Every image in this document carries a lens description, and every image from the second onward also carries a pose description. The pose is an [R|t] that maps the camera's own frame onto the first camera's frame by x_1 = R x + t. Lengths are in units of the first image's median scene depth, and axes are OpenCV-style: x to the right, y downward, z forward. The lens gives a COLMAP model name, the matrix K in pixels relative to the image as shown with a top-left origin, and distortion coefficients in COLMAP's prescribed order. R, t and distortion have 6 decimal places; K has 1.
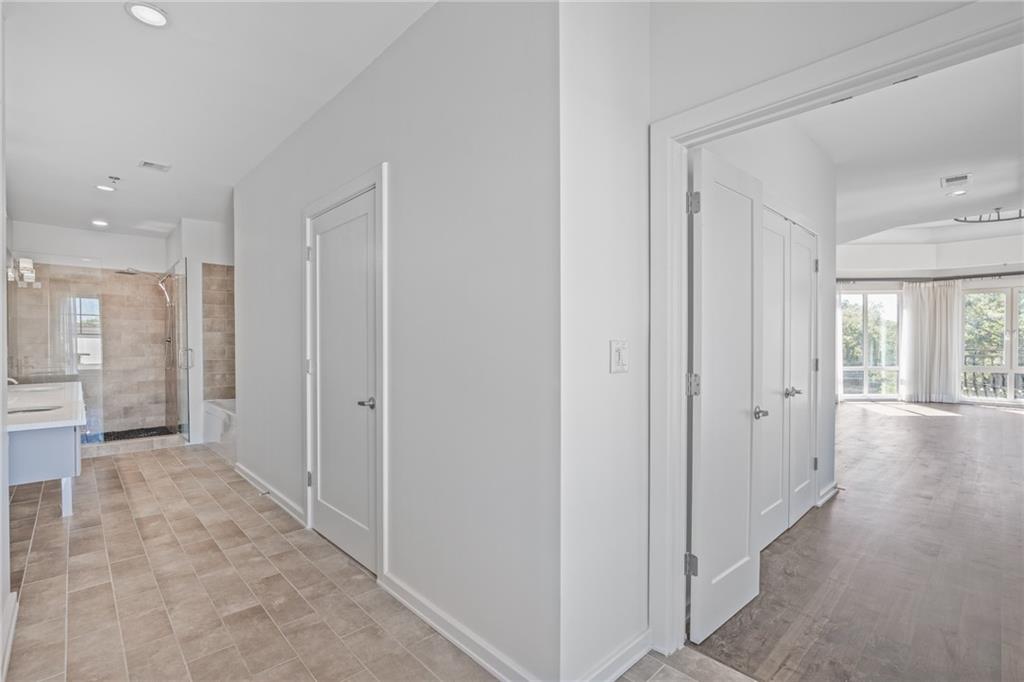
lens RADIAL K [[476.5, 0, 511.9], [0, 476.5, 345.3], [0, 0, 1]] dist [-0.014073, 0.001694]
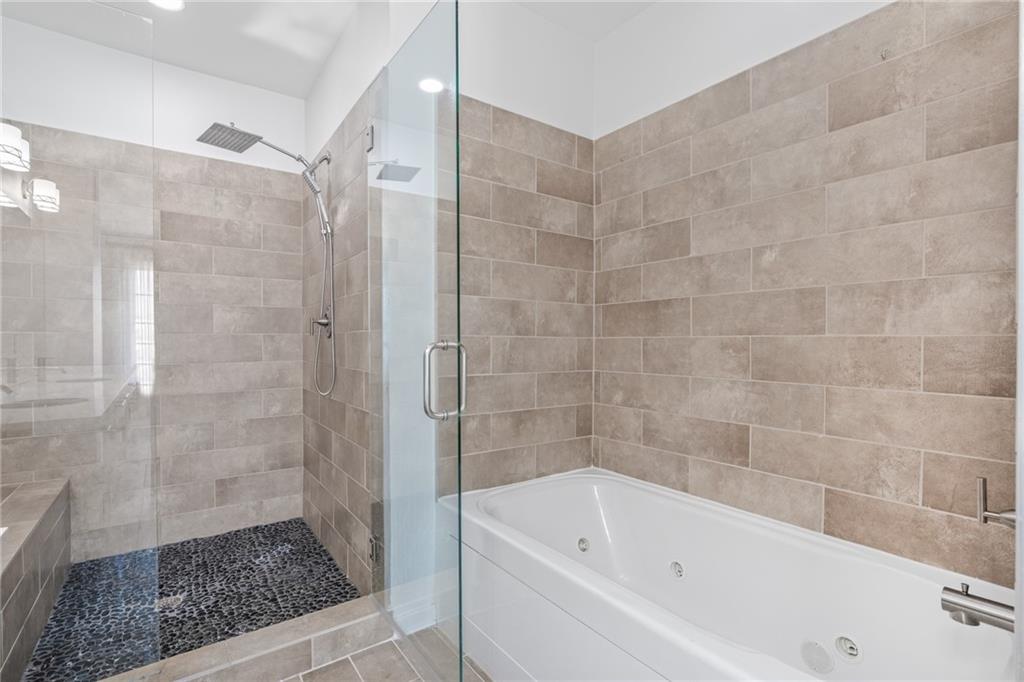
lens RADIAL K [[476.5, 0, 510.8], [0, 476.5, 346.0], [0, 0, 1]] dist [-0.014073, 0.001694]
pose [[0.991785, 0.008842, -0.127606, -0.499319], [-0.008011, 0.999943, 0.007026, 0.004674], [0.127661, -0.005946, 0.991800, 0.602253]]
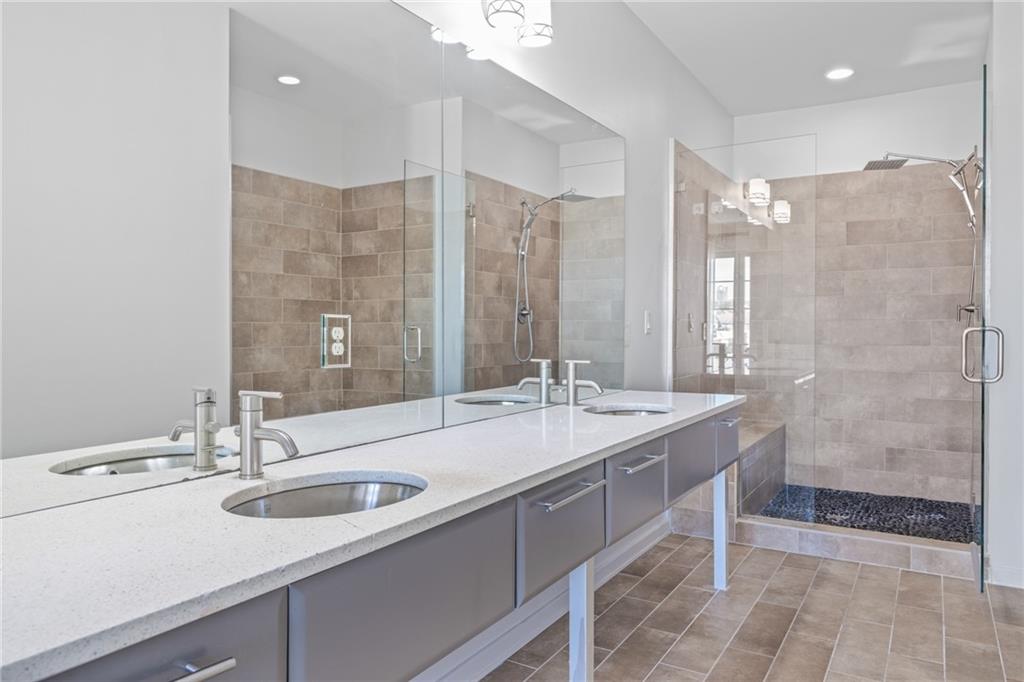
lens RADIAL K [[717.4, 0, 512.9], [0, 717.4, 336.0], [0, 0, 1]] dist [0.000527, 0.003115]
pose [[0.278089, 0.017657, -0.960393, -0.214945], [-0.009131, 0.999834, 0.015738, 0.006830], [0.960512, 0.004393, 0.278204, 0.414165]]
